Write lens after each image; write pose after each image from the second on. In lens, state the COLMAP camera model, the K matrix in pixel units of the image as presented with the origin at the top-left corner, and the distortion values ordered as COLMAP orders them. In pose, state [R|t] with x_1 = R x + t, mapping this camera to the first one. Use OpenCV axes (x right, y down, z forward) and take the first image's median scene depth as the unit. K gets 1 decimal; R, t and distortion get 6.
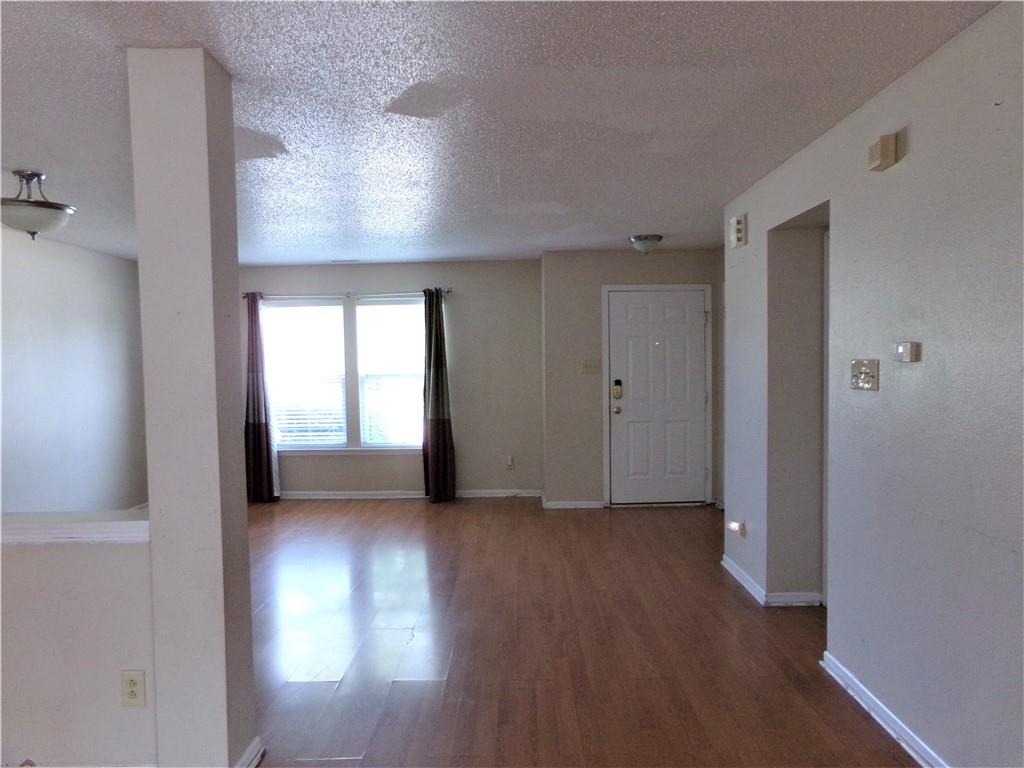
lens RADIAL K [[649.6, 0, 512.0], [0, 649.6, 384.0], [0, 0, 1]] dist [-0.115680, 0.000625]
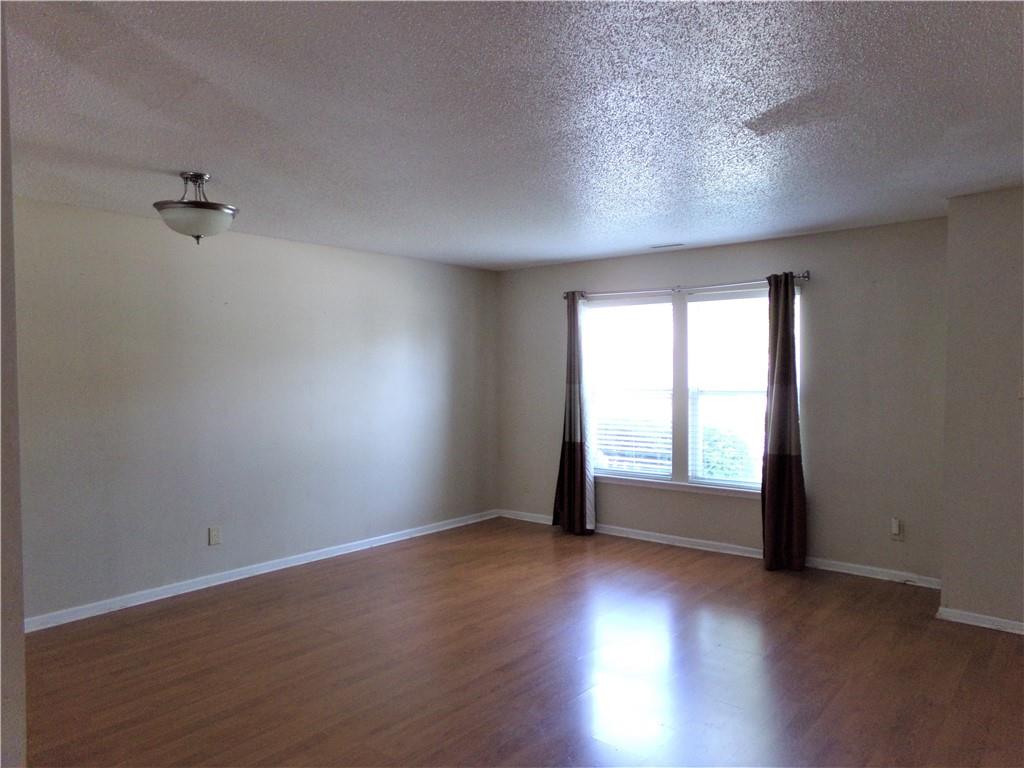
lens RADIAL K [[706.7, 0, 512.0], [0, 706.7, 384.0], [0, 0, 1]] dist [-0.058321, 0.077263]
pose [[0.778436, 0.024474, -0.627247, 0.136449], [-0.032117, 0.999484, -0.000860, -0.013852], [0.626902, 0.020815, 0.778820, 0.197757]]
